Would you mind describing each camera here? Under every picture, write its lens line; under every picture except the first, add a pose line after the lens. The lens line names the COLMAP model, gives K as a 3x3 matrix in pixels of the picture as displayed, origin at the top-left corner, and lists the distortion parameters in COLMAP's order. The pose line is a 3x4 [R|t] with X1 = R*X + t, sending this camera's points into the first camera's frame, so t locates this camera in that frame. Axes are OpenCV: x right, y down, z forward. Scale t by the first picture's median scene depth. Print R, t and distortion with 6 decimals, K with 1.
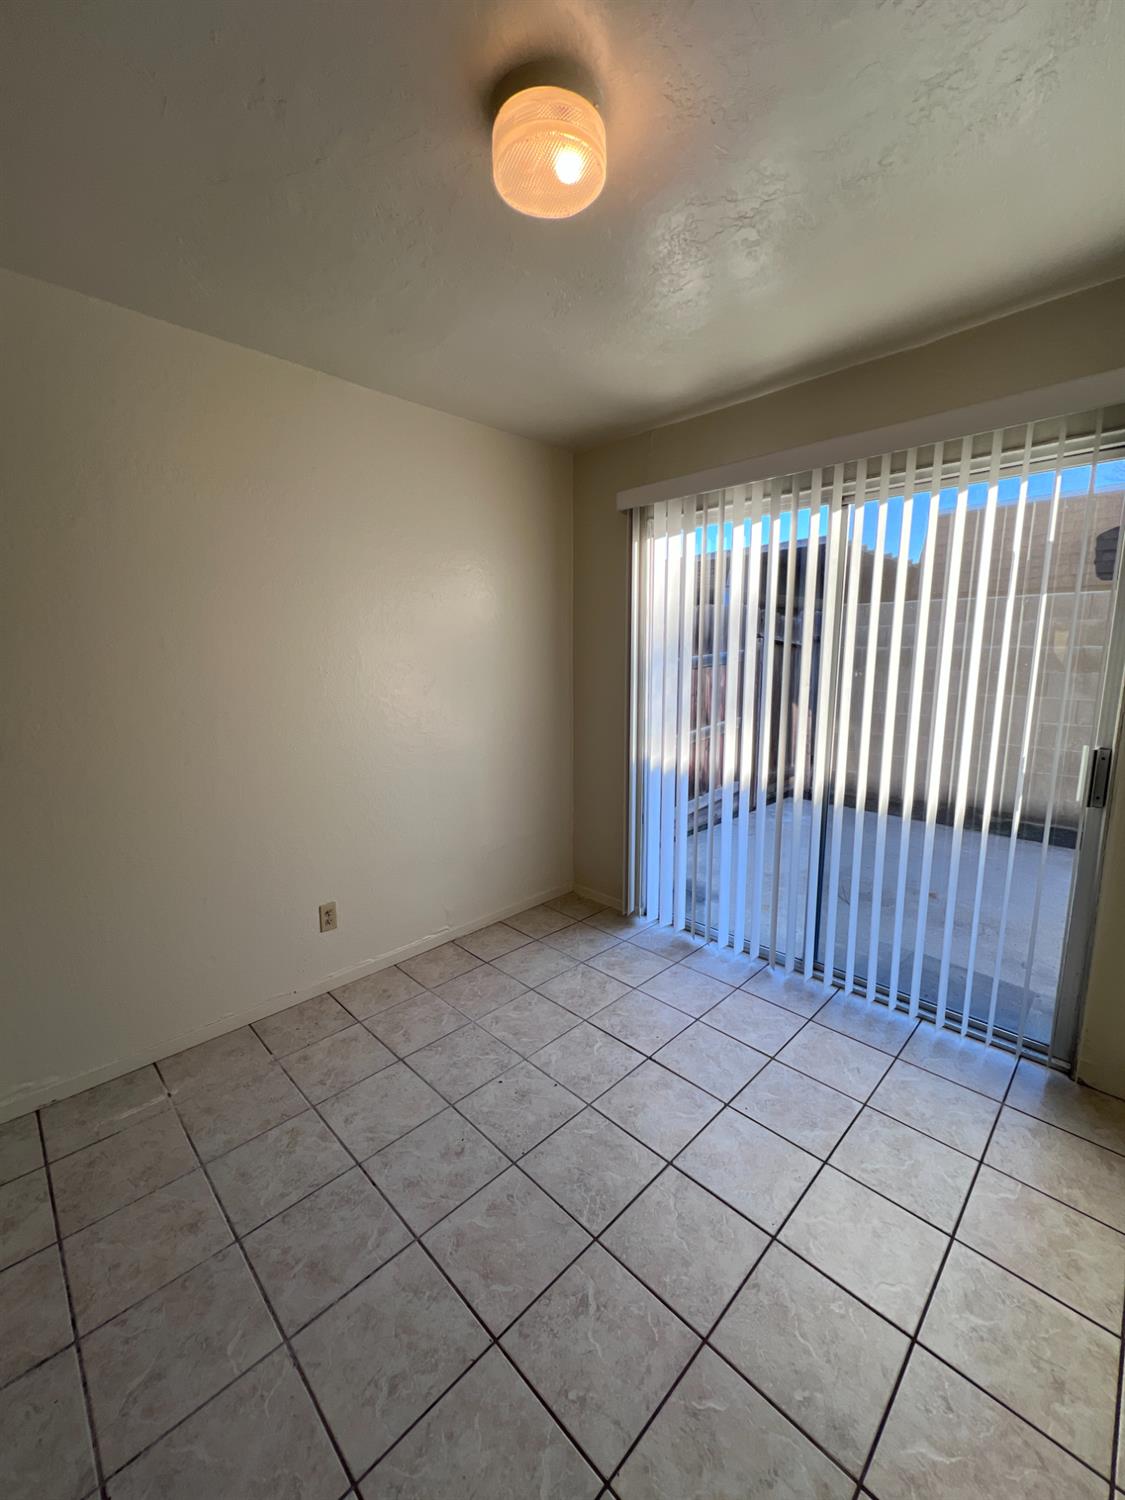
lens RADIAL K [[598.2, 0, 563.6], [0, 598.2, 744.9], [0, 0, 1]] dist [-0.002697, 0.000887]
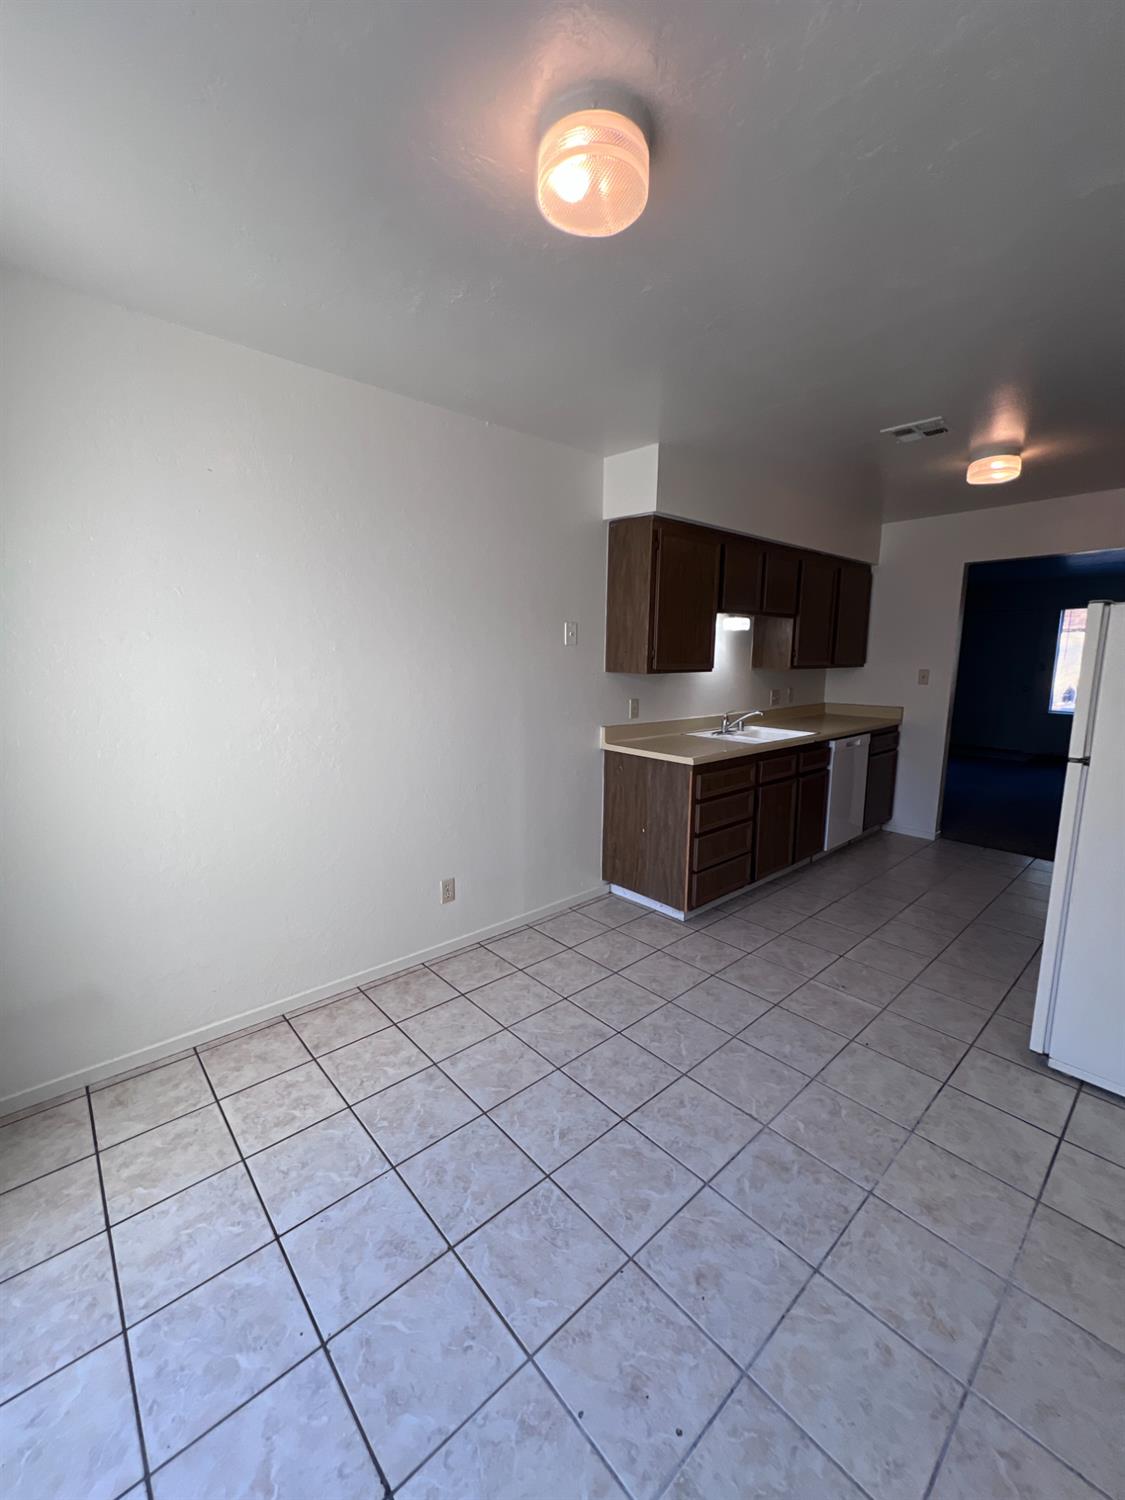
lens RADIAL K [[598.2, 0, 562.0], [0, 598.2, 735.0], [0, 0, 1]] dist [-0.002697, 0.000887]
pose [[-0.998462, -0.009047, 0.054703, -0.025775], [0.007599, 0.954961, 0.296633, -0.286153], [-0.054923, 0.296592, -0.953424, 1.681654]]
